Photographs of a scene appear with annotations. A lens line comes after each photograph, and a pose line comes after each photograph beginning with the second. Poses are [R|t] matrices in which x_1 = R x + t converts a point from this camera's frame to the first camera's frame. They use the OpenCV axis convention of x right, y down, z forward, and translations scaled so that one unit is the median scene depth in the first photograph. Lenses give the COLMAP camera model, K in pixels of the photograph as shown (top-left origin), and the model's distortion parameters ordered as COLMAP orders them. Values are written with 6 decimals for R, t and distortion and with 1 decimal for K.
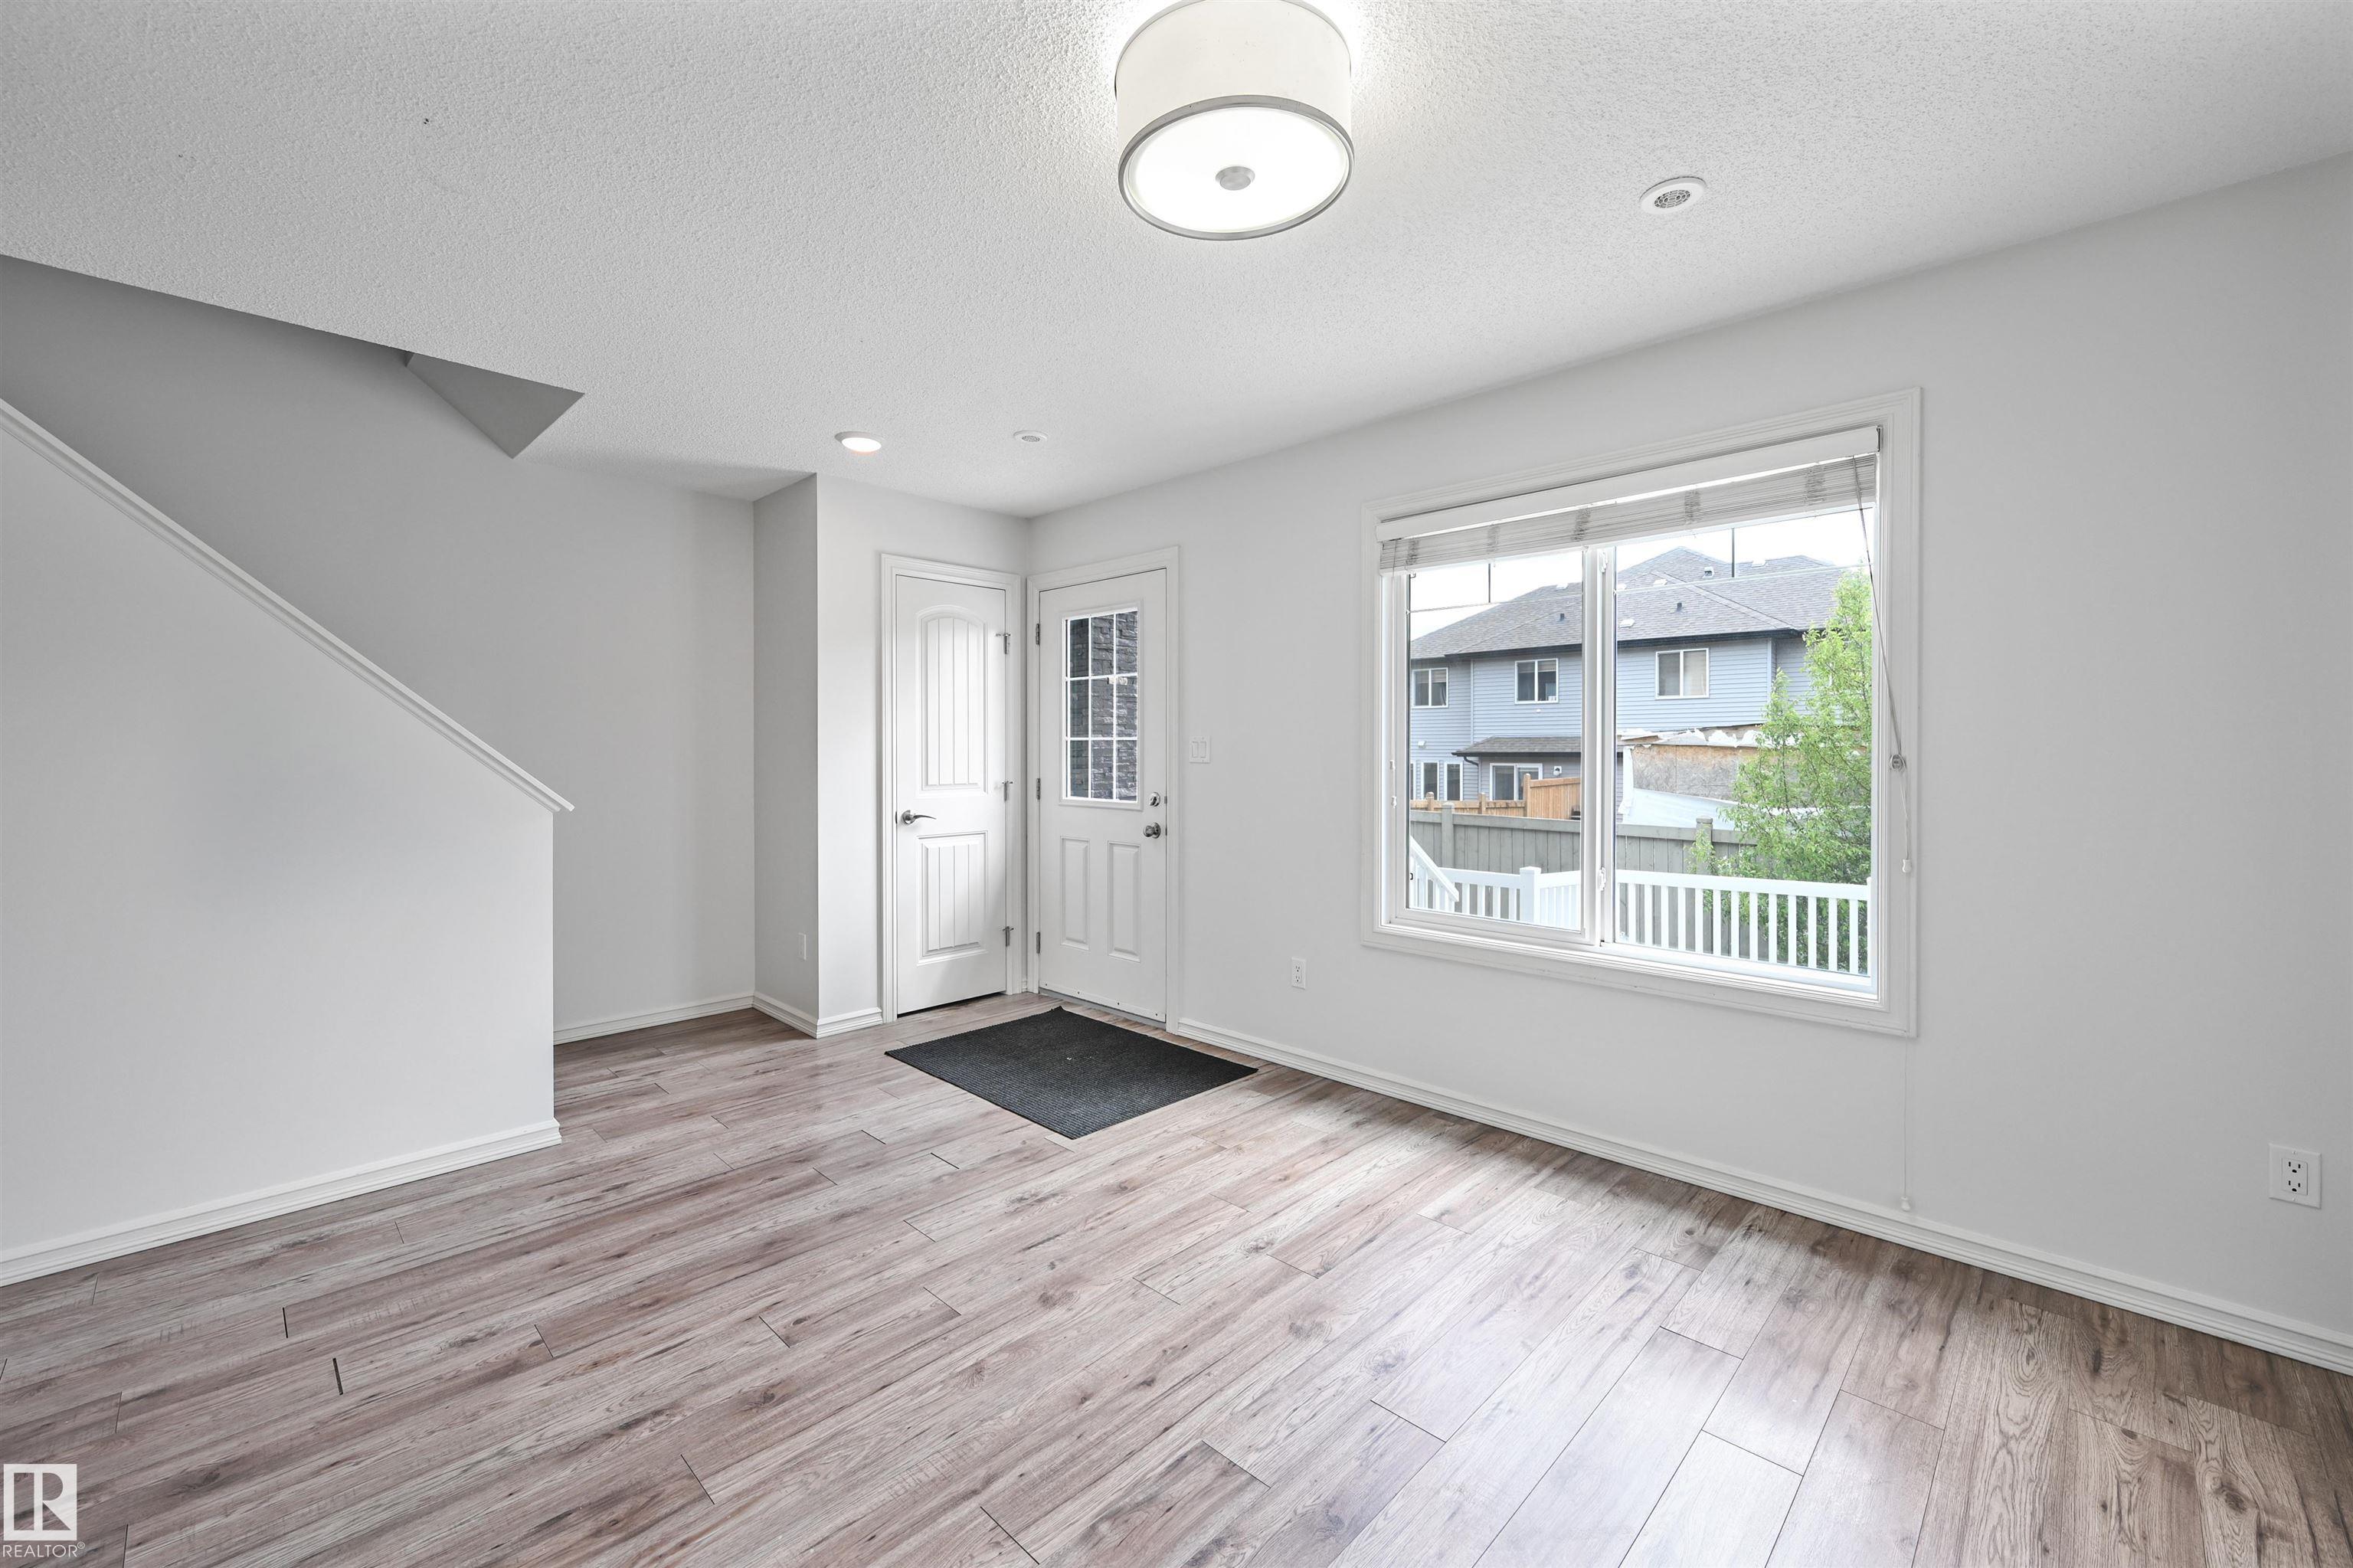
lens RADIAL K [[950.6, 0, 1168.8], [0, 950.6, 753.3], [0, 0, 1]] dist [0.000264, 0.000262]
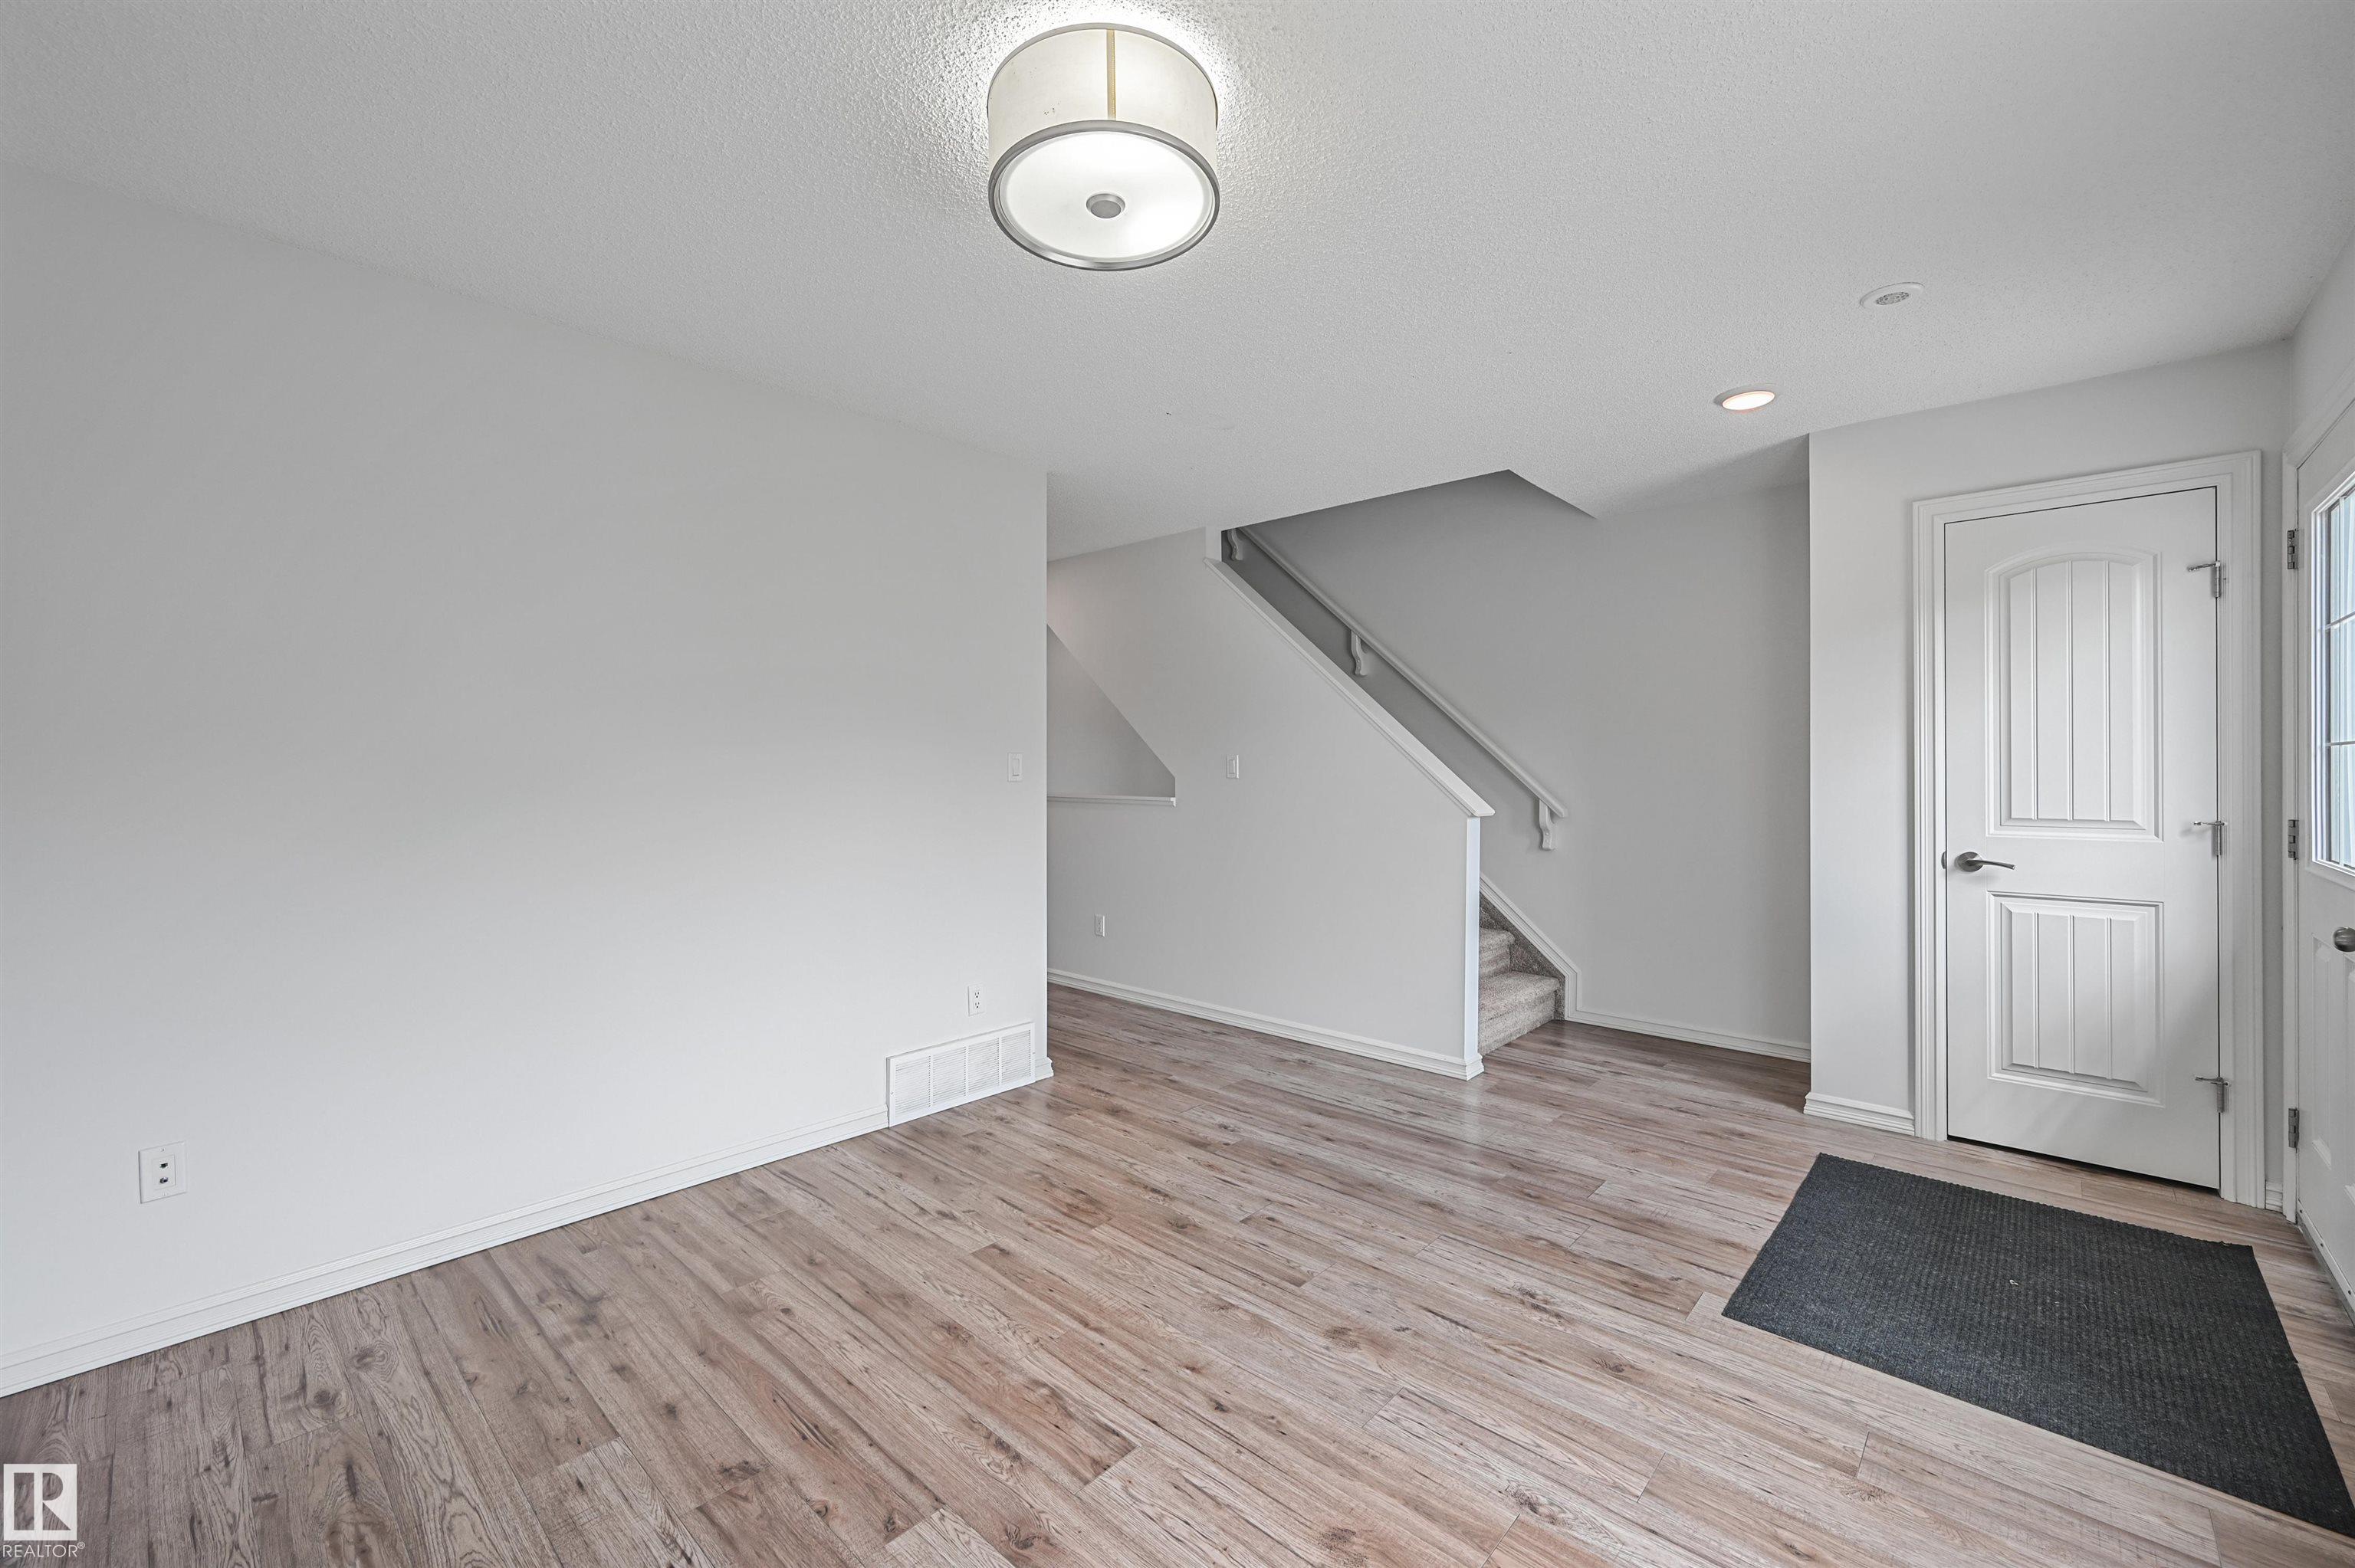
lens RADIAL K [[946.8, 0, 1174.6], [0, 946.8, 767.8], [0, 0, 1]] dist [0.000558, -0.000121]
pose [[0.036666, -0.000169, -0.999328, 0.756564], [-0.003452, 0.999994, -0.000295, -0.000759], [0.999322, 0.003460, 0.036665, 0.722735]]
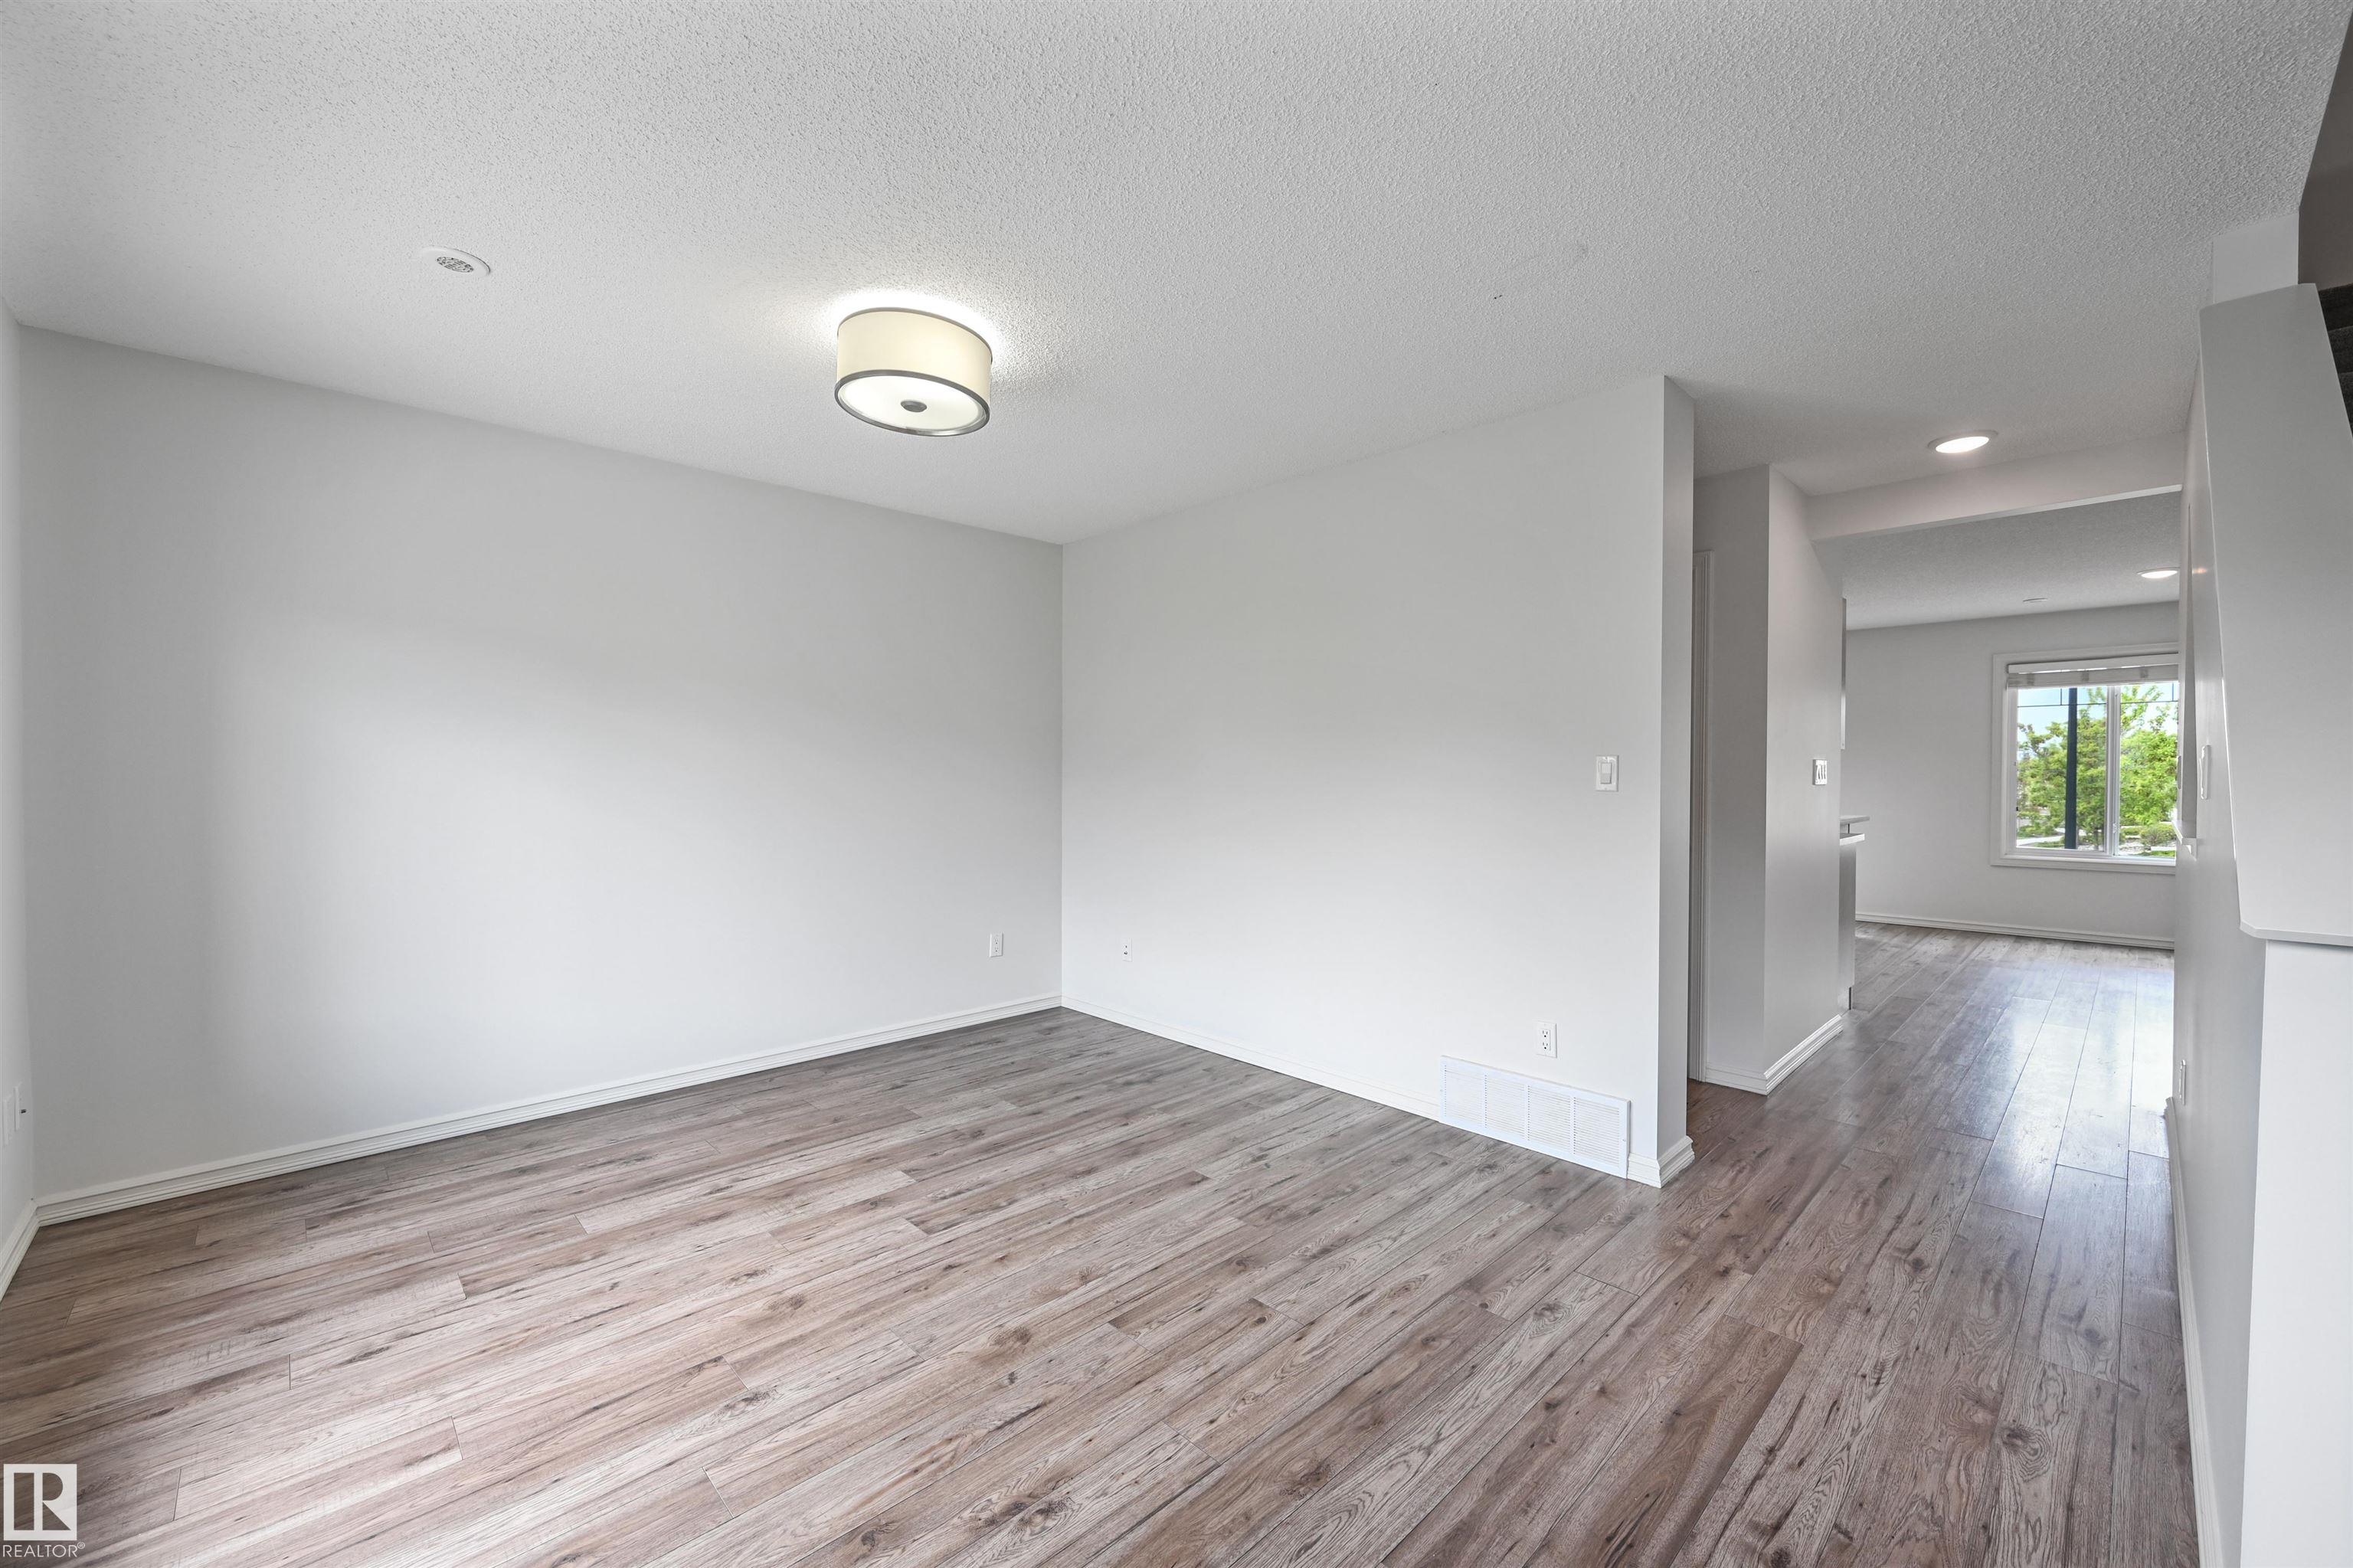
lens RADIAL K [[931.4, 0, 1176.5], [0, 931.4, 784.0], [0, 0, 1]] dist [-0.000234, 0.000040]
pose [[-0.999770, -0.001261, 0.021428, -0.277629], [-0.000943, 0.999889, 0.014857, -0.004530], [-0.021444, 0.014834, -0.999660, 1.764973]]
